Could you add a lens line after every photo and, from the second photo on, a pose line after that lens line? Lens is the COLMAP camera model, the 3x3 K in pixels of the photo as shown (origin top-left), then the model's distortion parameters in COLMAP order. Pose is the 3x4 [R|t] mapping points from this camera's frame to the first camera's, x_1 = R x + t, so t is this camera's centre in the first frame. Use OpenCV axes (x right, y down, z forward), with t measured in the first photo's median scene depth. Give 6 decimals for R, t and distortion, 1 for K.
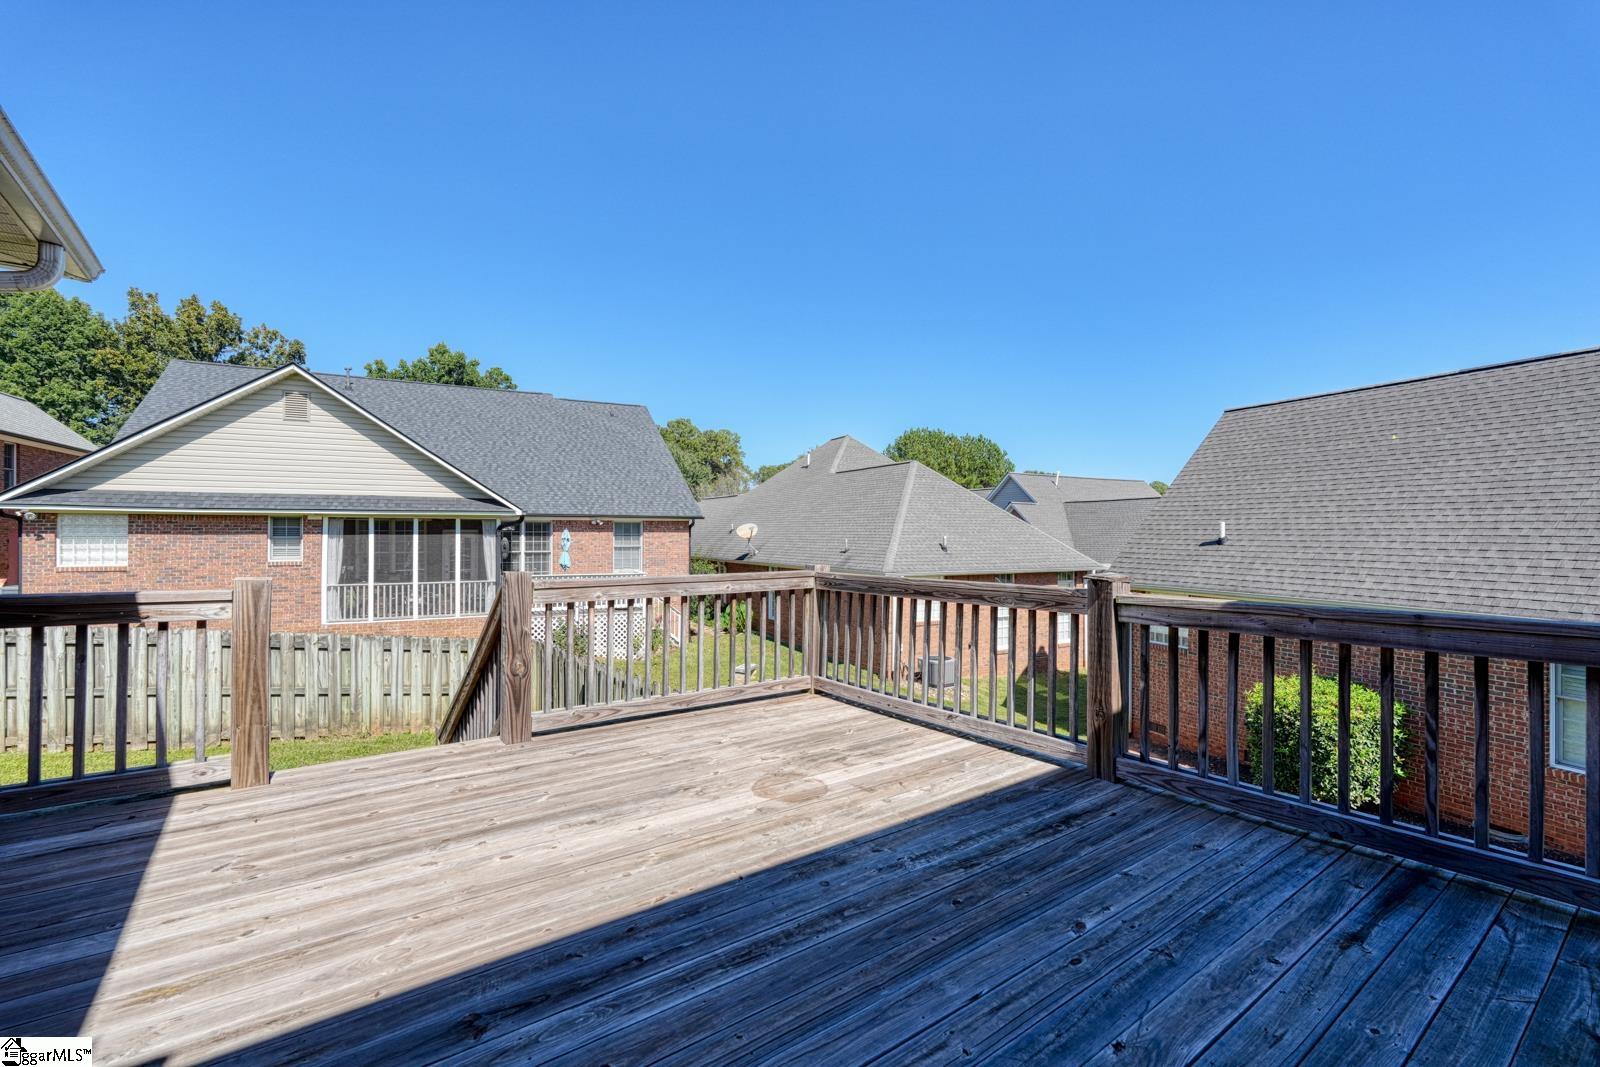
lens RADIAL K [[701.2, 0, 802.6], [0, 701.2, 534.8], [0, 0, 1]] dist [0.000534, 0.000177]
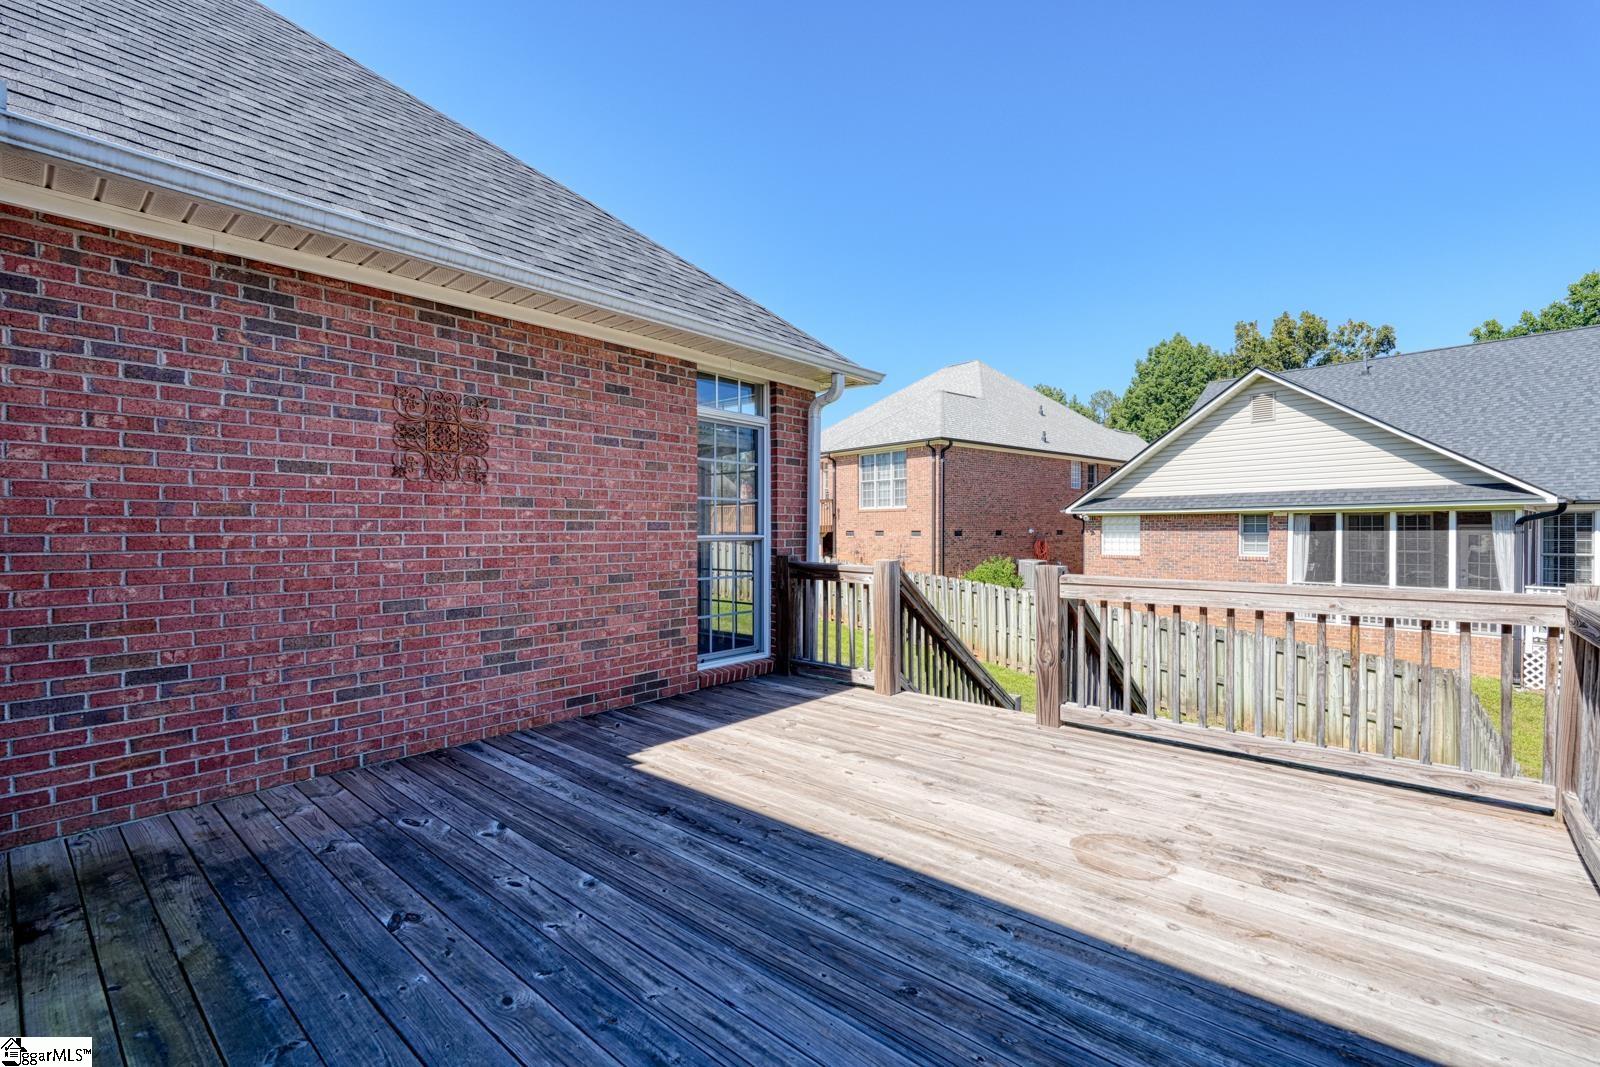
lens RADIAL K [[701.2, 0, 802.6], [0, 701.2, 534.8], [0, 0, 1]] dist [0.000534, 0.000177]
pose [[0.214788, 0.003978, -0.976653, 0.171048], [0.001347, 0.999990, 0.004369, 0.000003], [0.976660, -0.002254, 0.214781, 0.124490]]
